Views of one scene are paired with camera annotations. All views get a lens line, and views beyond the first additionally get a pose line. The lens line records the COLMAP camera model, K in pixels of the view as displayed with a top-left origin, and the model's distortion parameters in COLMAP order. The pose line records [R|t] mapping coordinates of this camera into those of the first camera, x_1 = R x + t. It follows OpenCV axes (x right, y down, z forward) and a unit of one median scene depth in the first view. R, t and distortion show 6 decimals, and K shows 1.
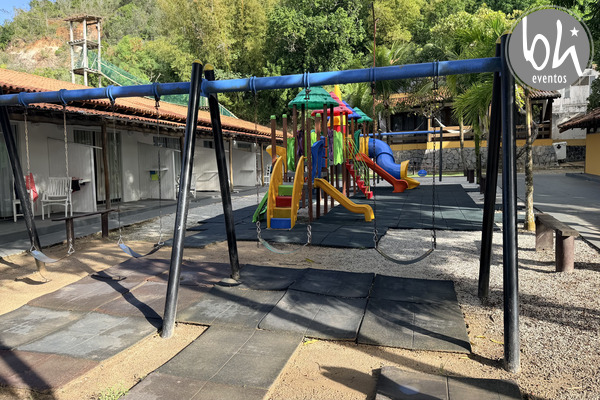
lens RADIAL K [[415.4, 0, 300.7], [0, 415.4, 191.2], [0, 0, 1]] dist [0.107052, -0.121727]
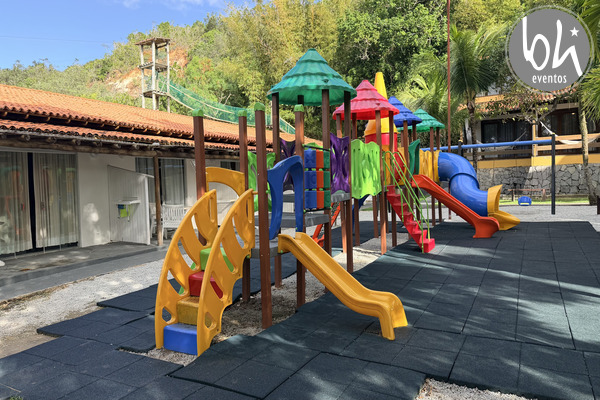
lens RADIAL K [[420.1, 0, 300.0], [0, 420.1, 200.0], [0, 0, 1]] dist [0.097246, -0.121695]
pose [[0.979040, -0.001162, -0.203663, 0.030479], [-0.003921, 0.999691, -0.024553, -0.011610], [0.203629, 0.024837, 0.978733, 0.100154]]
